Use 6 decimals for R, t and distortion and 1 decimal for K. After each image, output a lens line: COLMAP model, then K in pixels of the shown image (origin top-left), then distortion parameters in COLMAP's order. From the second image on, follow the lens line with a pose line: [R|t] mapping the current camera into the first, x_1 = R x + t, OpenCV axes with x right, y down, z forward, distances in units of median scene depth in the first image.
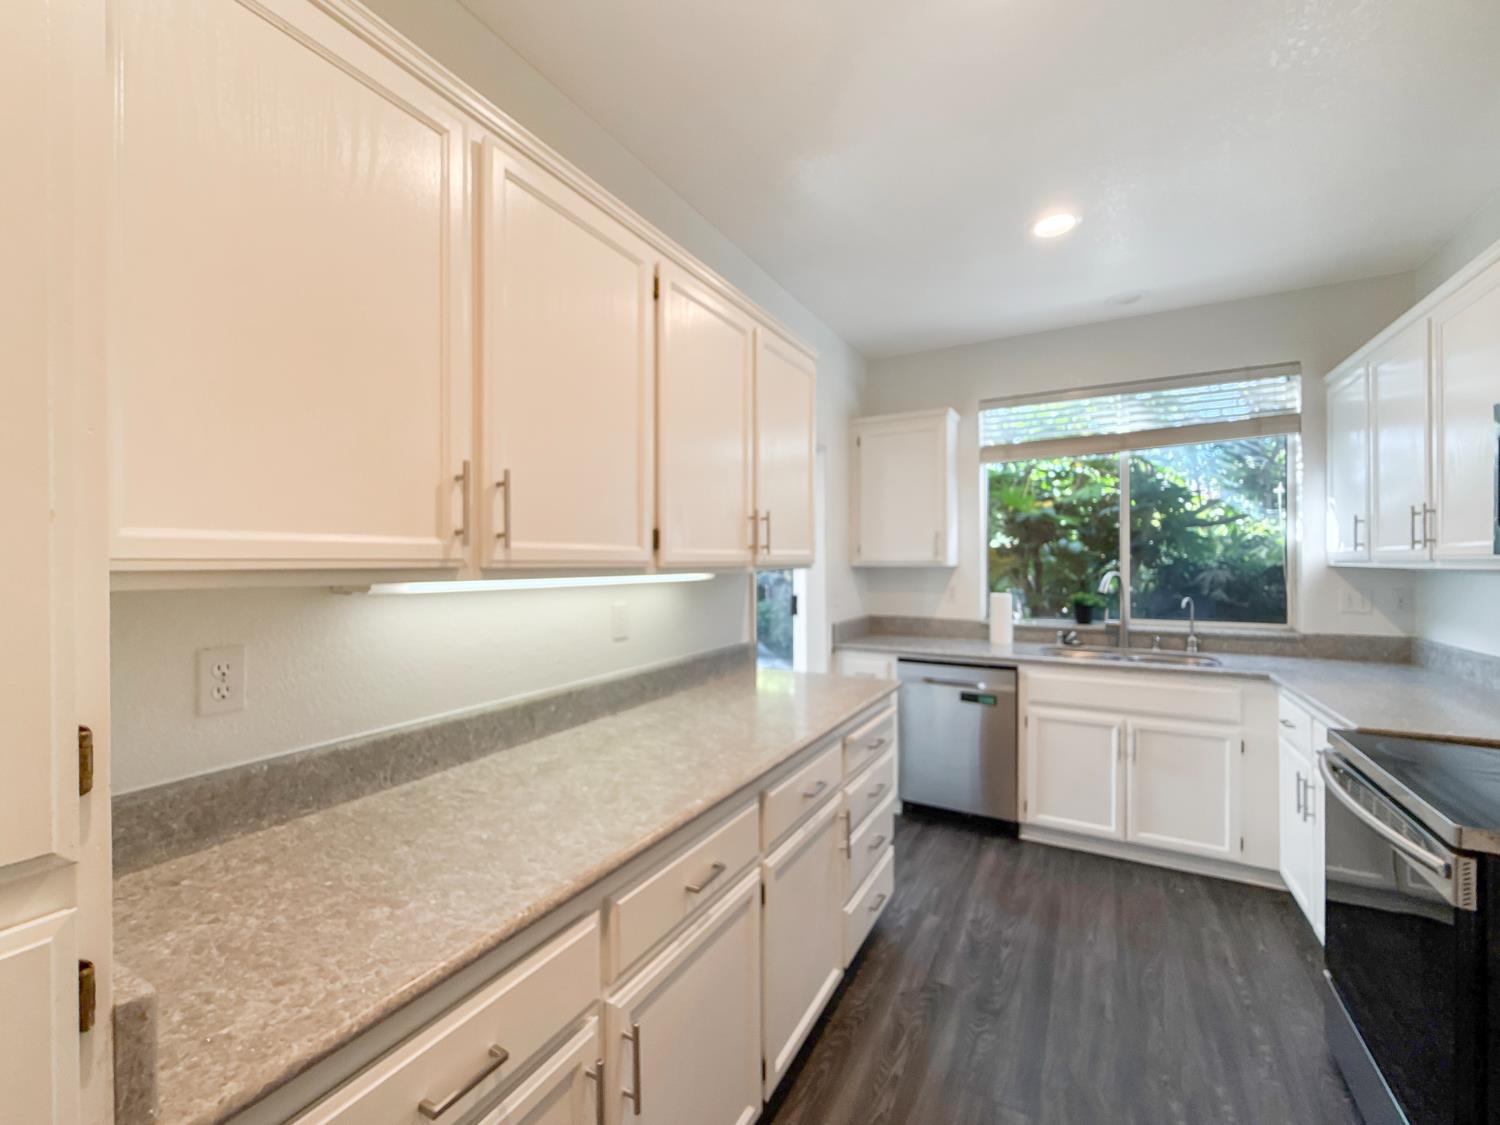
lens RADIAL K [[629.8, 0, 750.6], [0, 629.8, 560.6], [0, 0, 1]] dist [-0.002509, 0.000297]
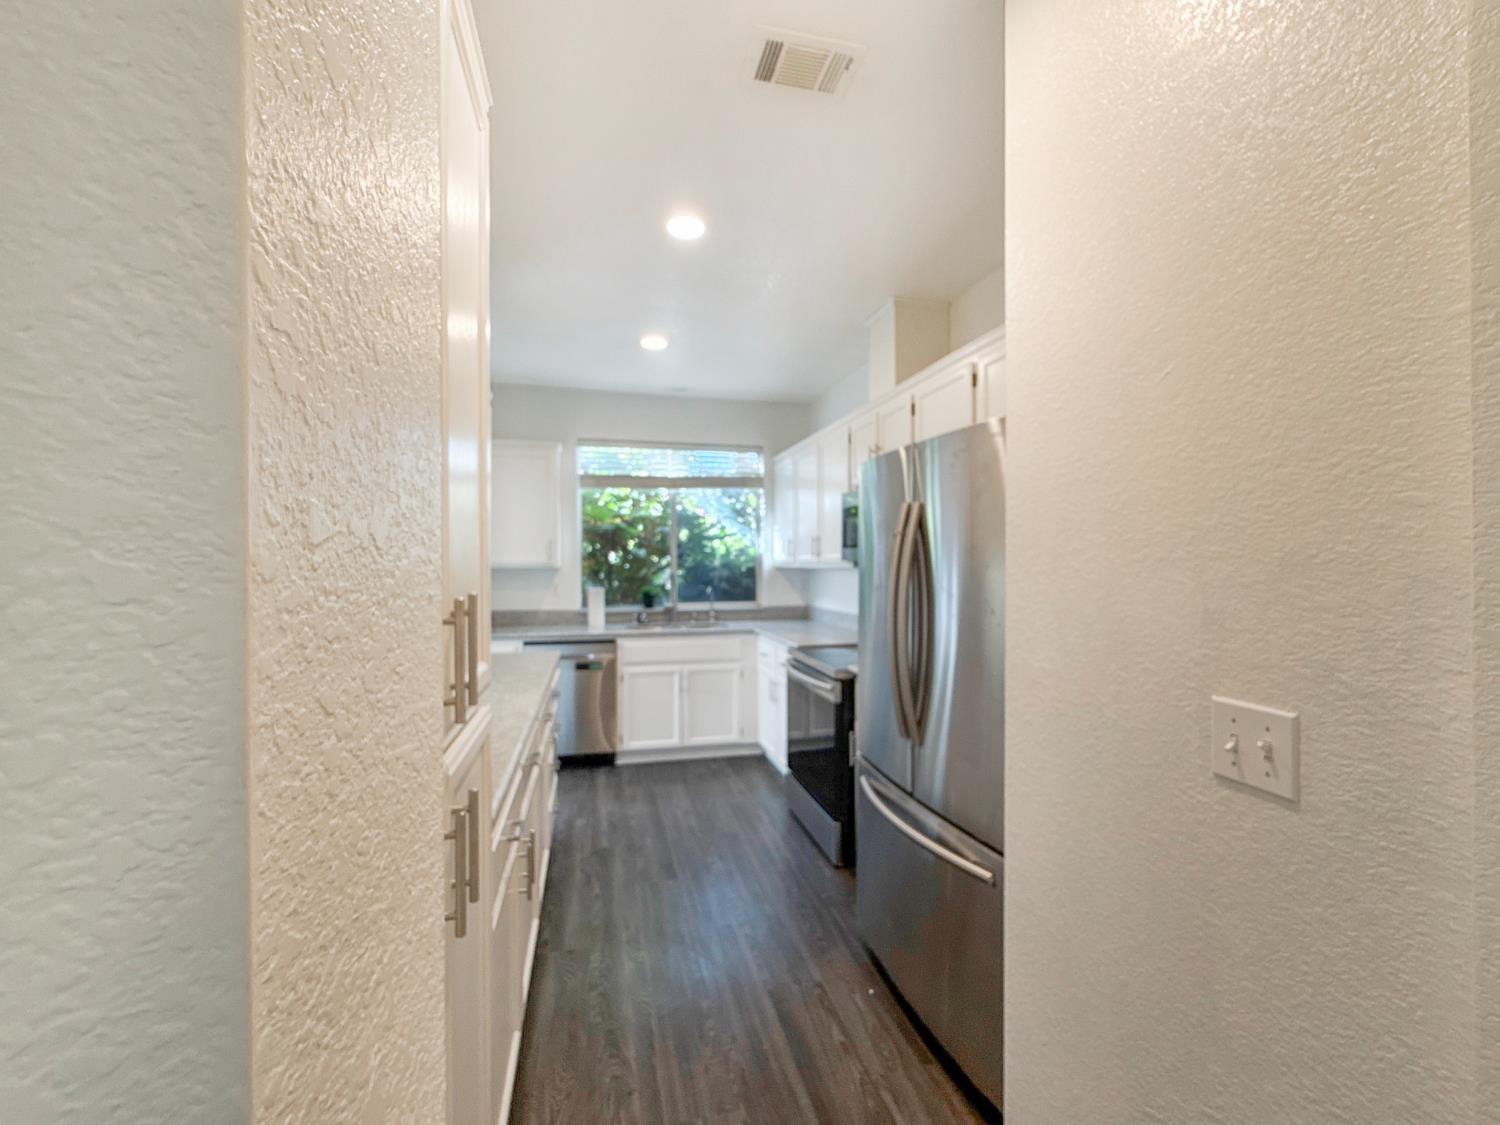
lens RADIAL K [[629.8, 0, 748.8], [0, 629.8, 563.6], [0, 0, 1]] dist [-0.002509, 0.000297]
pose [[0.734197, 0.001070, 0.678935, -0.305002], [-0.001353, 0.999999, -0.000112, 0.000241], [-0.678935, -0.000836, 0.734198, -0.219318]]
